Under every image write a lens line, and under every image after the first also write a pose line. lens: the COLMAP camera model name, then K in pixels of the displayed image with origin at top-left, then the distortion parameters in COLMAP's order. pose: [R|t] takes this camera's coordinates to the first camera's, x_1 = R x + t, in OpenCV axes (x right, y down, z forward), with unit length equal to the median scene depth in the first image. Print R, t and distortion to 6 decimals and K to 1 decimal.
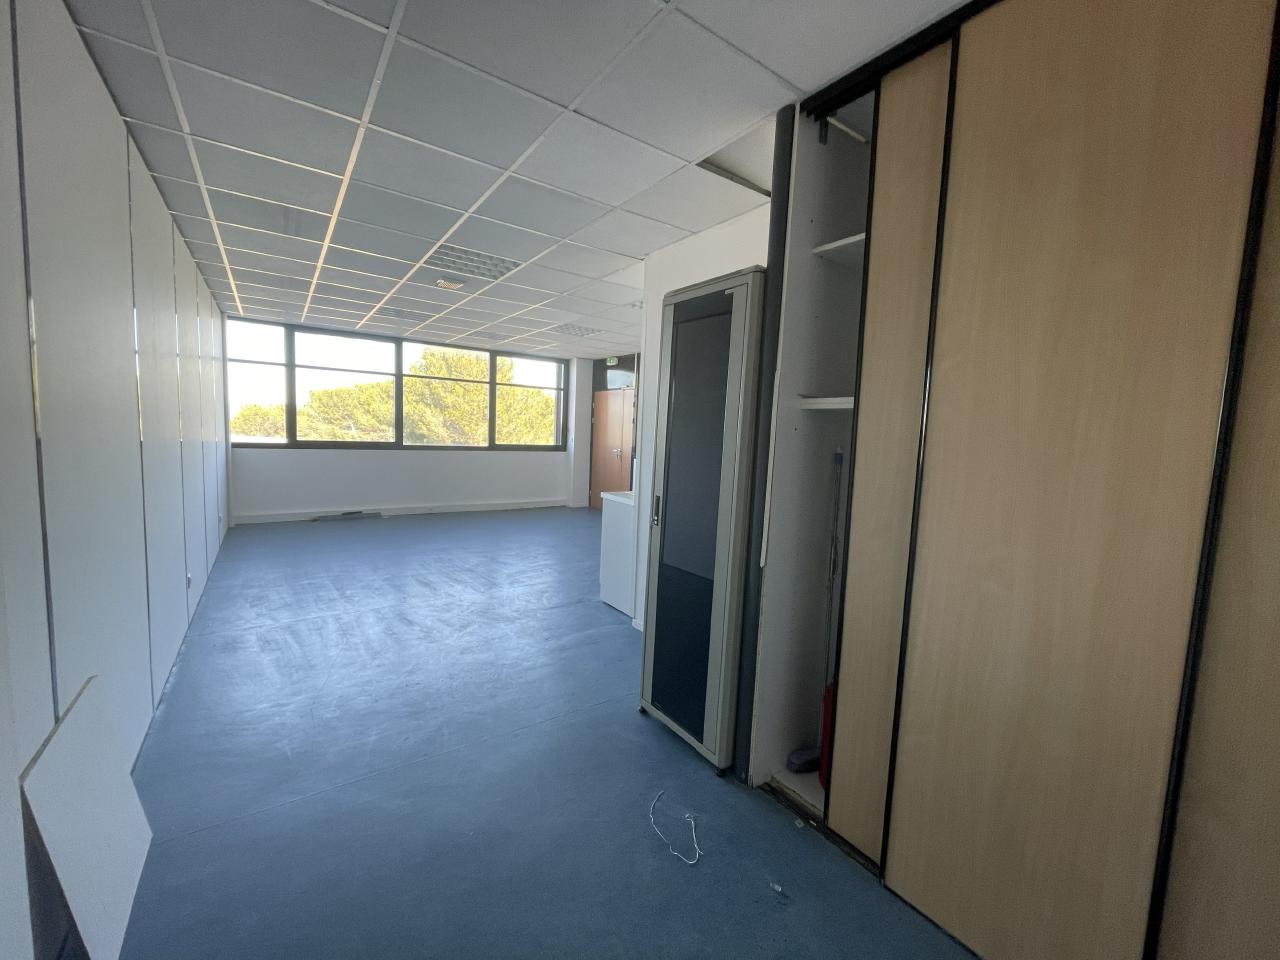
lens RADIAL K [[516.8, 0, 638.4], [0, 516.8, 479.6], [0, 0, 1]] dist [-0.004485, 0.001000]
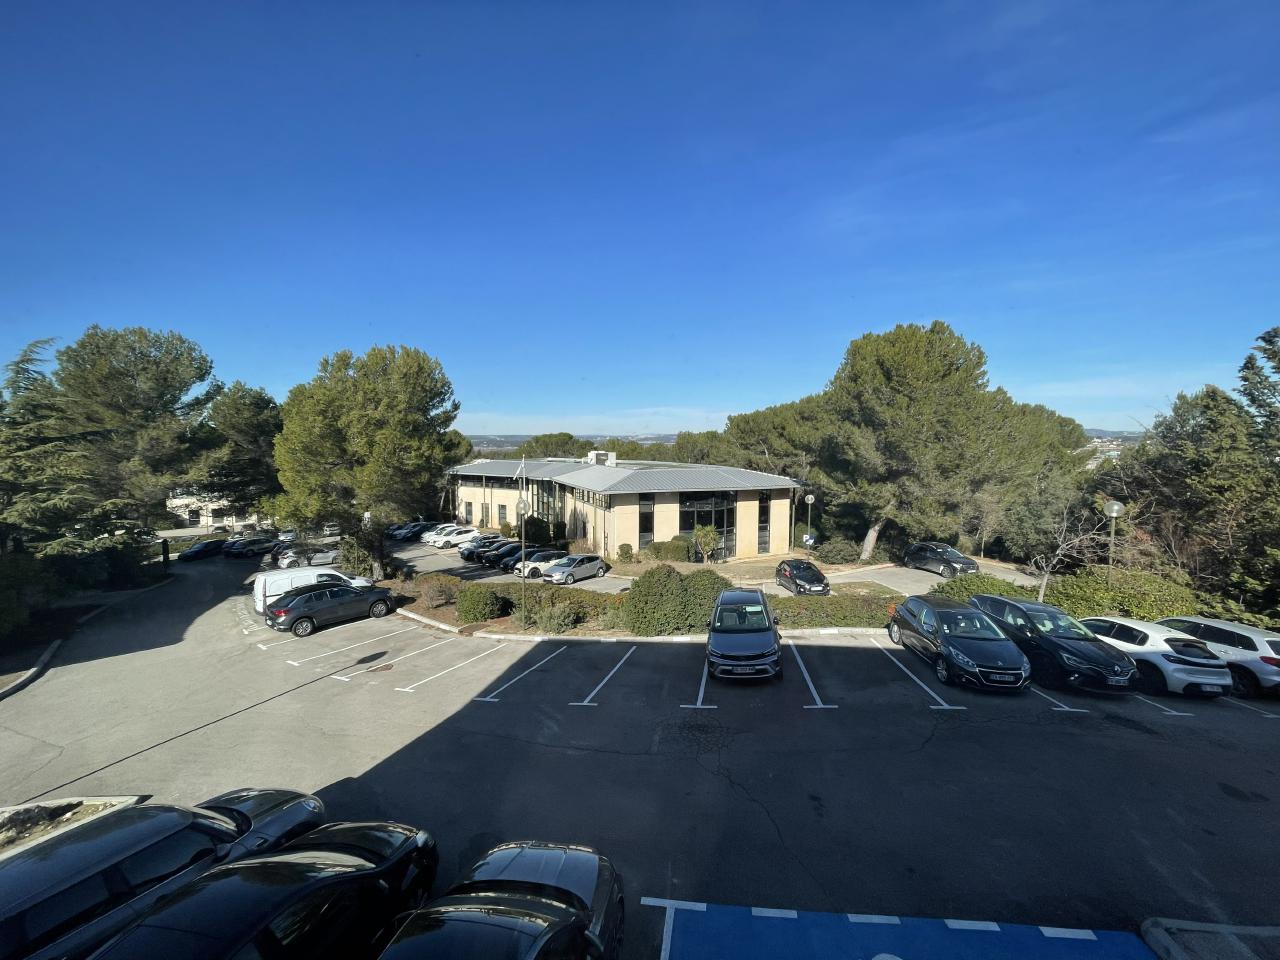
lens RADIAL K [[516.8, 0, 641.3], [0, 516.8, 479.3], [0, 0, 1]] dist [-0.004485, 0.001000]
pose [[0.741048, 0.009483, -0.671385, -0.464117], [-0.036247, 0.999007, -0.025897, -0.104516], [0.670473, 0.043527, 0.740656, 0.768388]]
